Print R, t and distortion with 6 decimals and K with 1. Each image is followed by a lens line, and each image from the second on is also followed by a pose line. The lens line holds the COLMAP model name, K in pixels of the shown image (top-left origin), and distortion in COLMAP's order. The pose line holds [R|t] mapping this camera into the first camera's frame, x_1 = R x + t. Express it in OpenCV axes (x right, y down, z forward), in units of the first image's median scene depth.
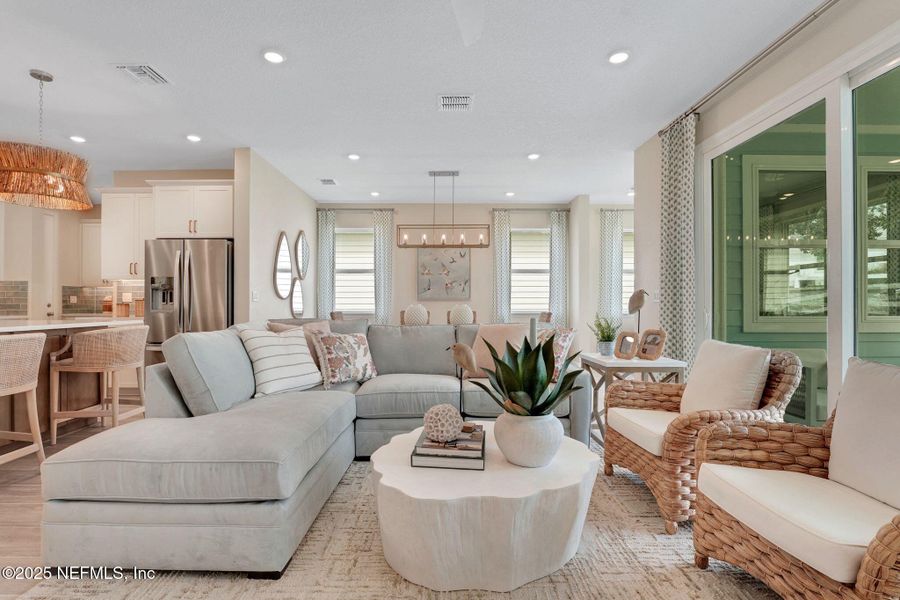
lens RADIAL K [[415.2, 0, 446.5], [0, 415.2, 301.9], [0, 0, 1]] dist [-0.014808, -0.000321]
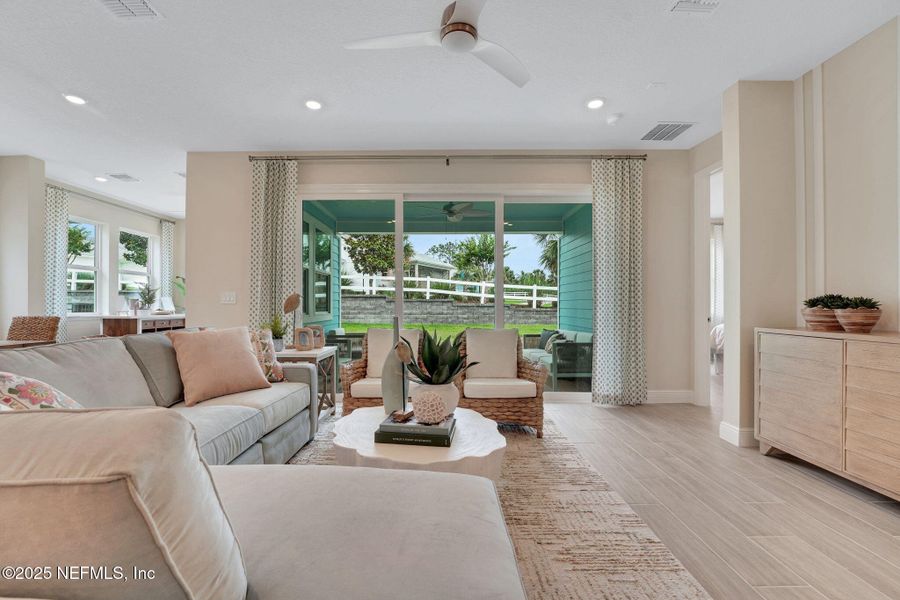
lens RADIAL K [[369.8, 0, 446.2], [0, 369.8, 301.8], [0, 0, 1]] dist [-0.025564, -0.000156]
pose [[0.015029, 0.008396, 0.999852, -0.413445], [-0.003762, 0.999958, -0.008340, -0.000404], [-0.999880, -0.003636, 0.015060, 0.368296]]
